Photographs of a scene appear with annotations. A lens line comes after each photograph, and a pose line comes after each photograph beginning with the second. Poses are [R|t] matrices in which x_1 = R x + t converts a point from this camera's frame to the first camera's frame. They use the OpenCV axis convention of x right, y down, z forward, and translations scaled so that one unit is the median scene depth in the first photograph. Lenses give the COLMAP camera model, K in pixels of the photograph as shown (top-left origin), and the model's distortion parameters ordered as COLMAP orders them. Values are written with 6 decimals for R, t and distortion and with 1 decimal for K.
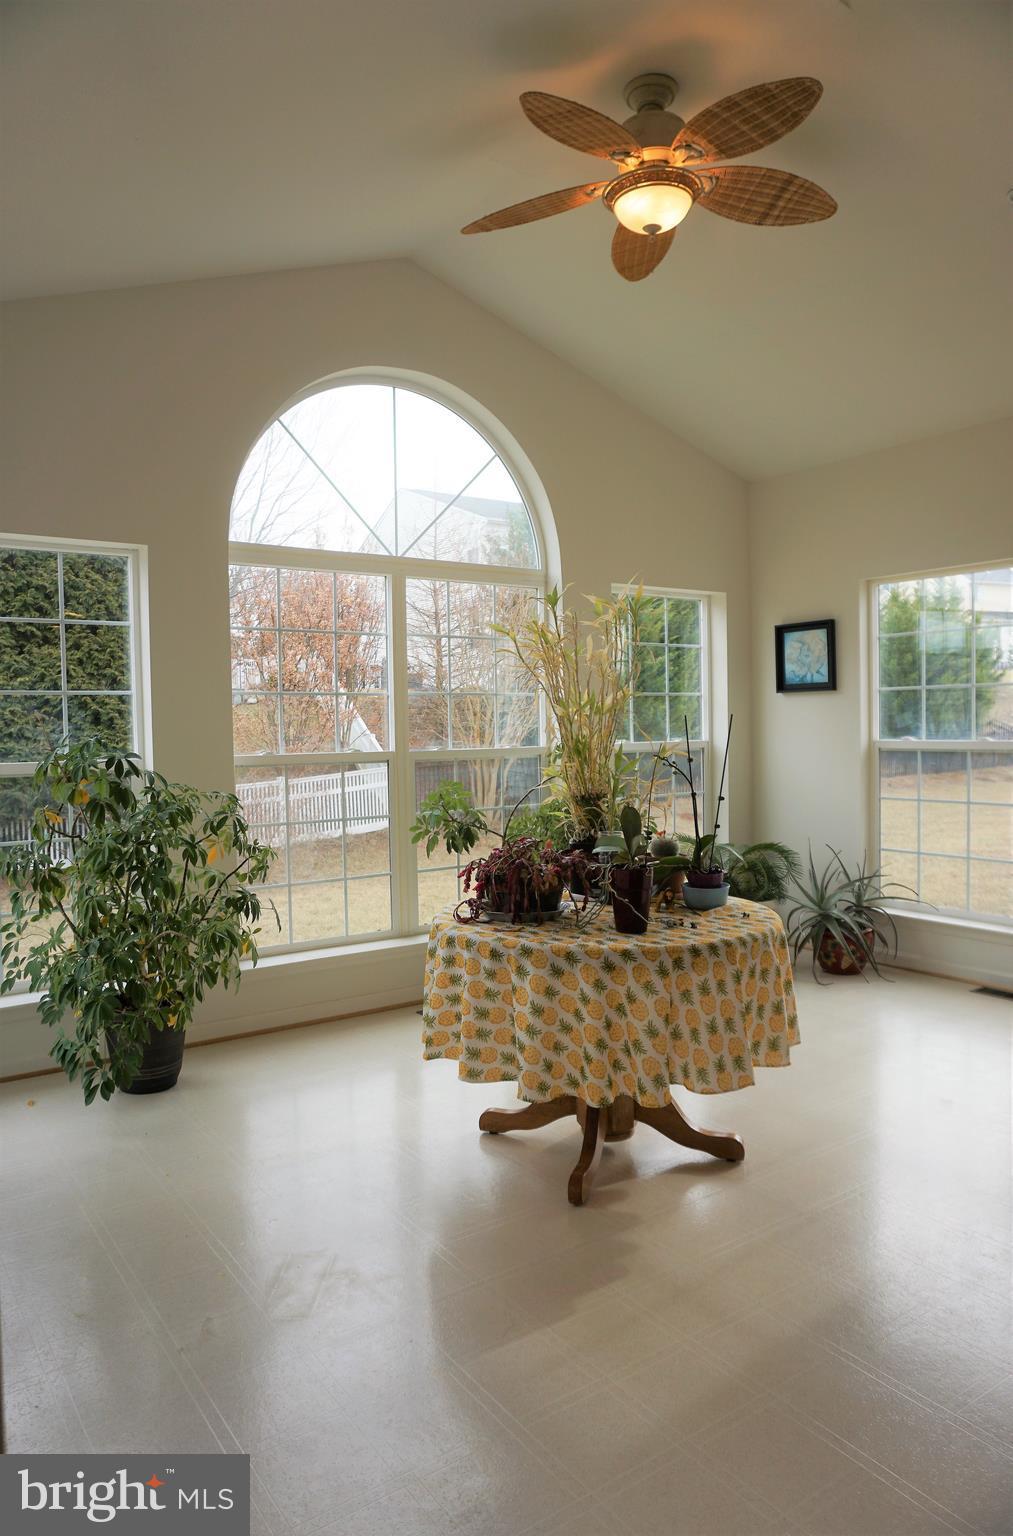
lens RADIAL K [[1027.3, 0, 499.5], [0, 1027.3, 763.2], [0, 0, 1]] dist [-0.053400, -0.004019]
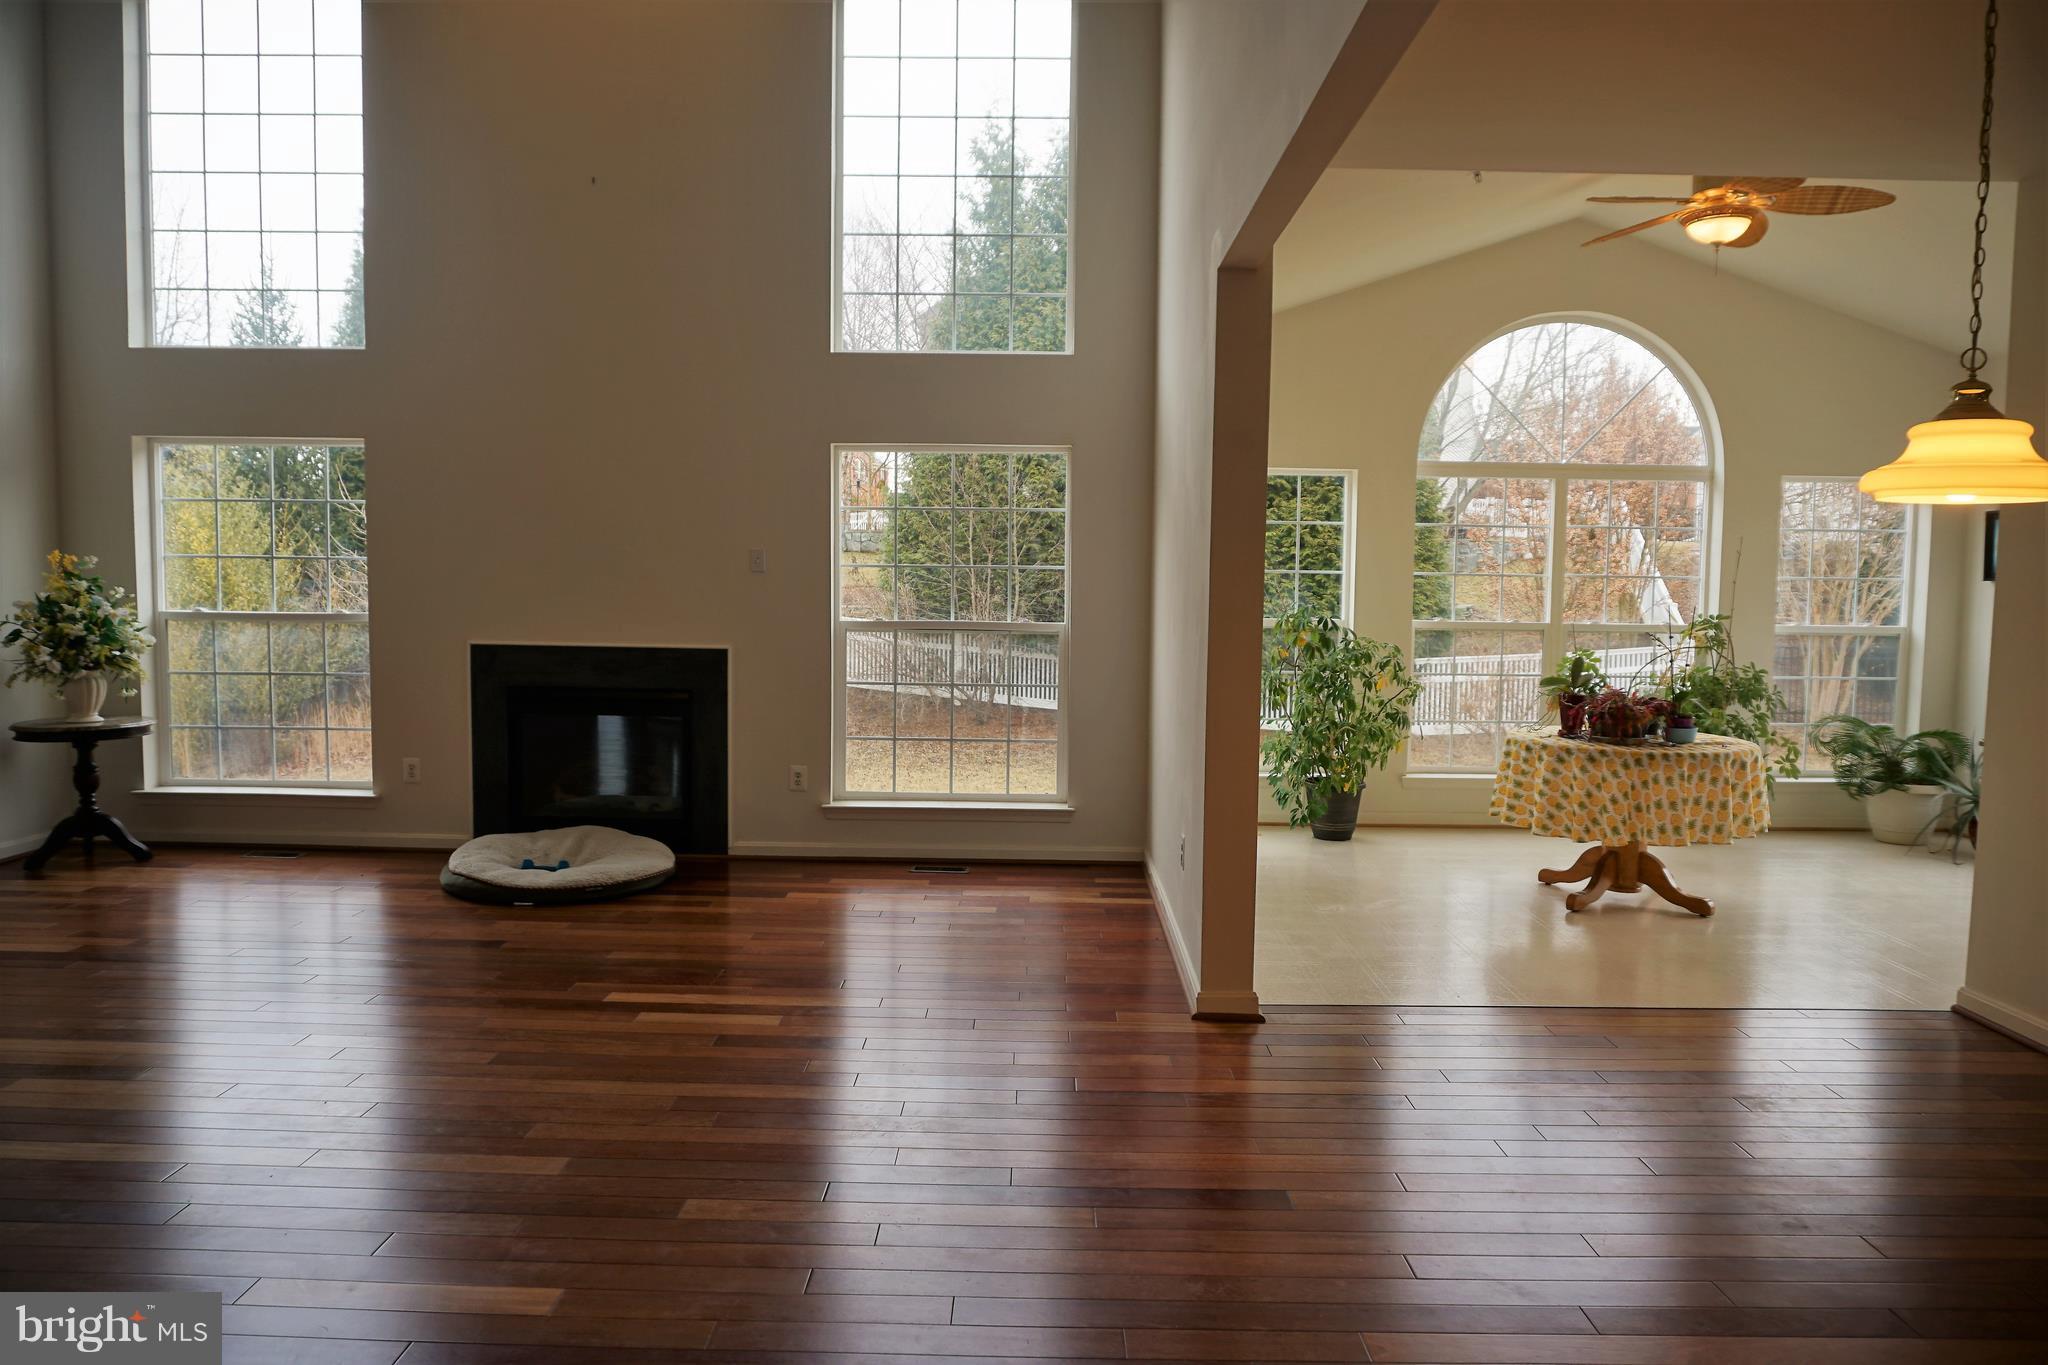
lens RADIAL K [[1366.9, 0, 1020.0], [0, 1366.9, 688.1], [0, 0, 1]] dist [-0.046201, 0.028077]
pose [[0.815263, 0.072588, -0.574524, 0.424901], [-0.047980, 0.997169, 0.057902, 0.002763], [0.577100, -0.019640, 0.816437, -0.918589]]
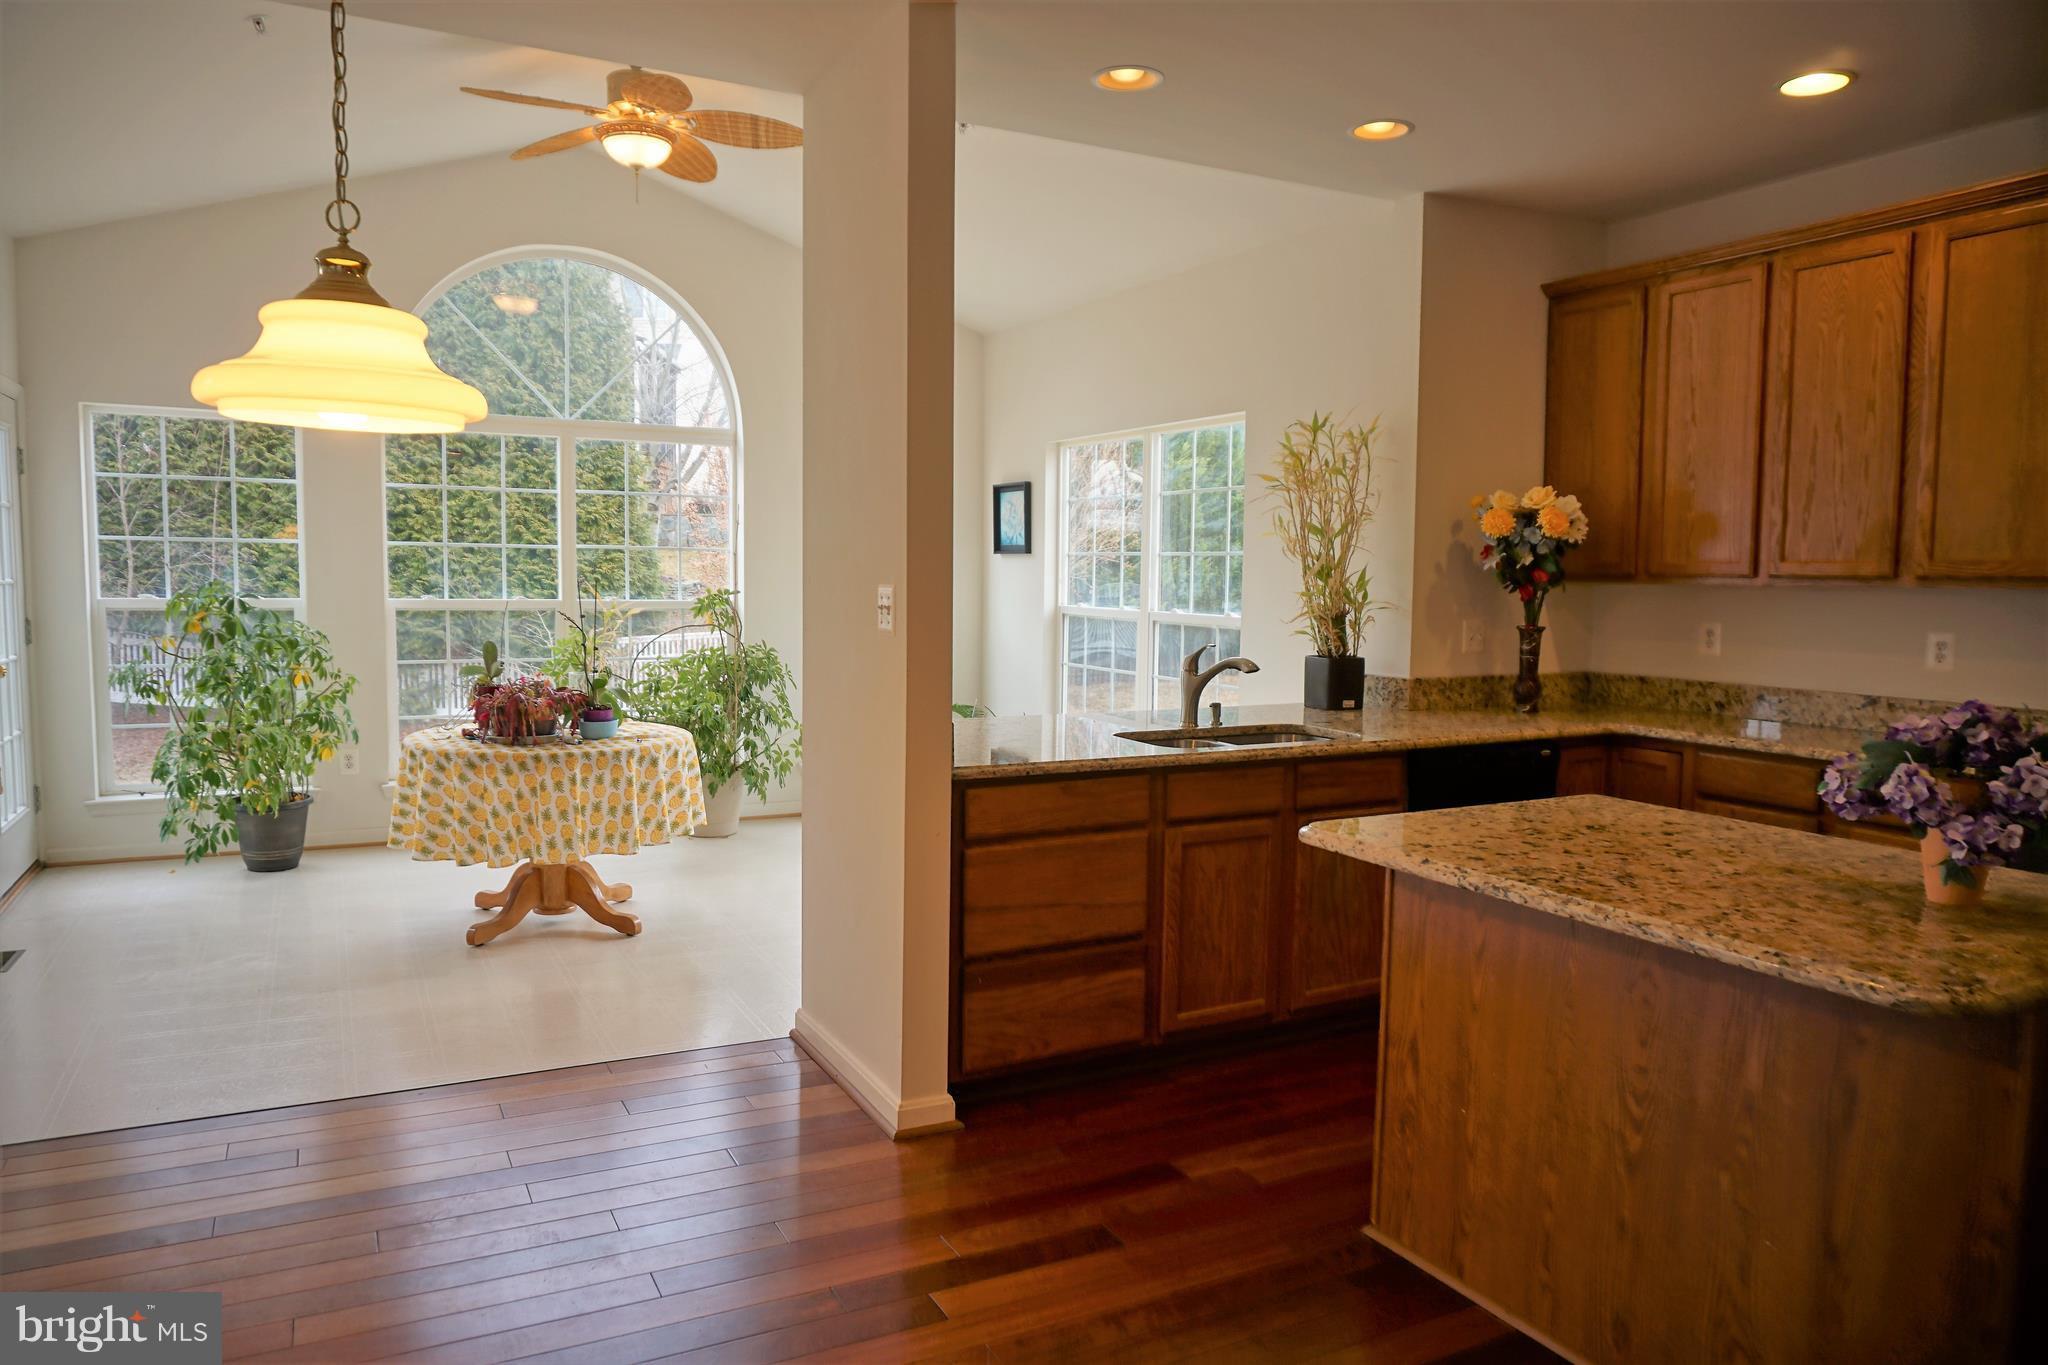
lens RADIAL K [[1366.9, 0, 1018.5], [0, 1366.9, 682.2], [0, 0, 1]] dist [-0.046201, 0.028077]
pose [[0.991449, 0.041428, -0.123744, 0.739524], [-0.035462, 0.998118, 0.050033, -0.019056], [0.125584, -0.045216, 0.991052, -0.486873]]
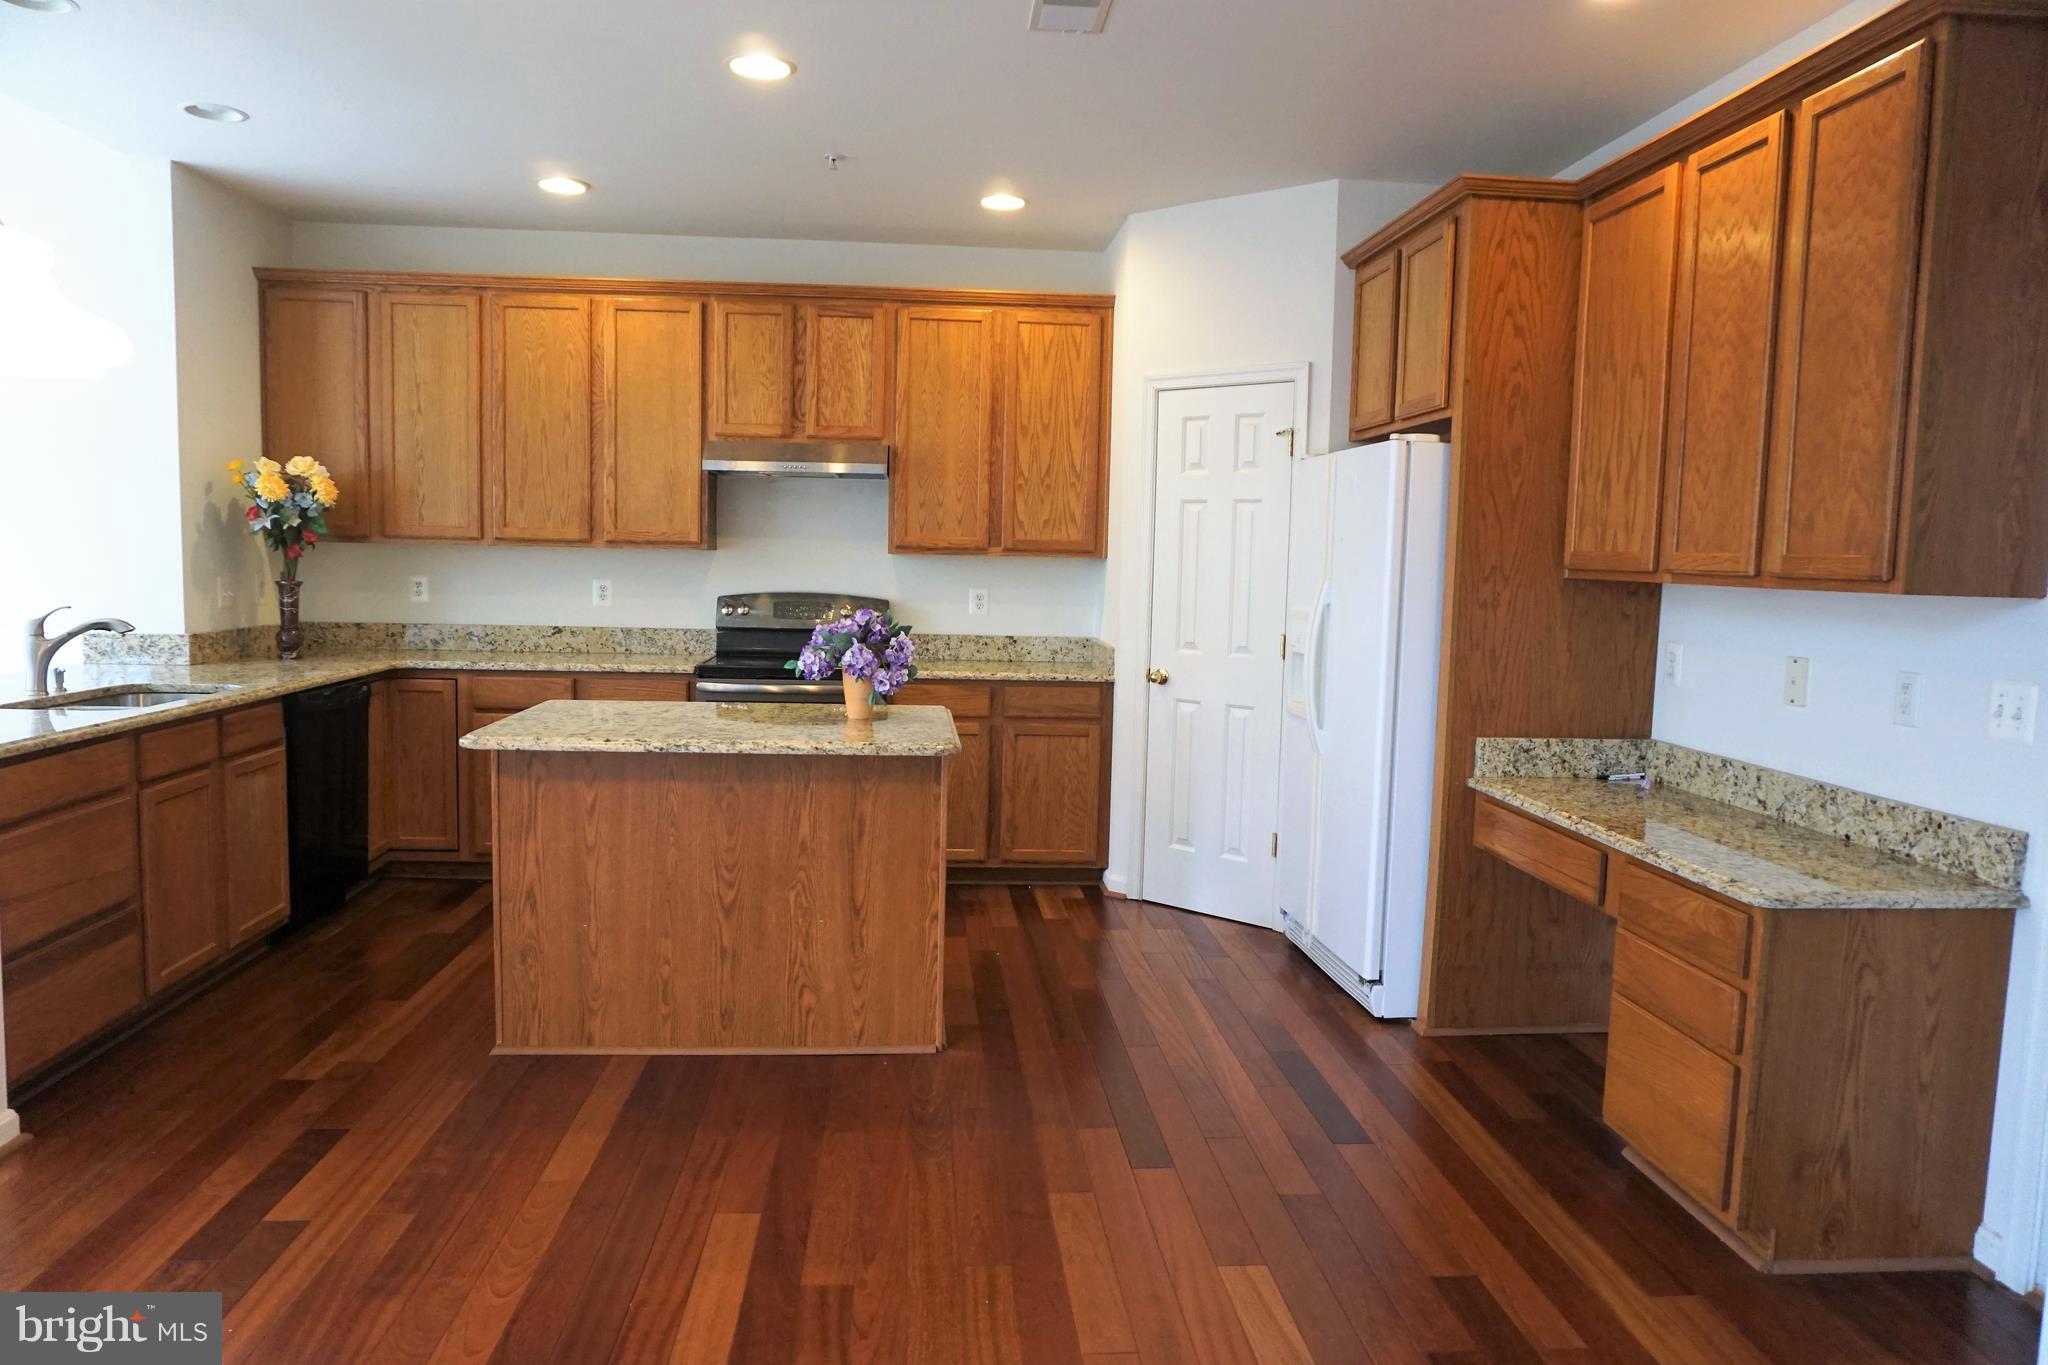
lens RADIAL K [[1366.9, 0, 1025.5], [0, 1366.9, 685.2], [0, 0, 1]] dist [-0.046201, 0.028077]
pose [[0.498881, -0.049114, 0.865278, 0.202888], [-0.004515, 0.998232, 0.059264, -0.003575], [-0.866659, -0.033472, 0.497777, -0.532425]]
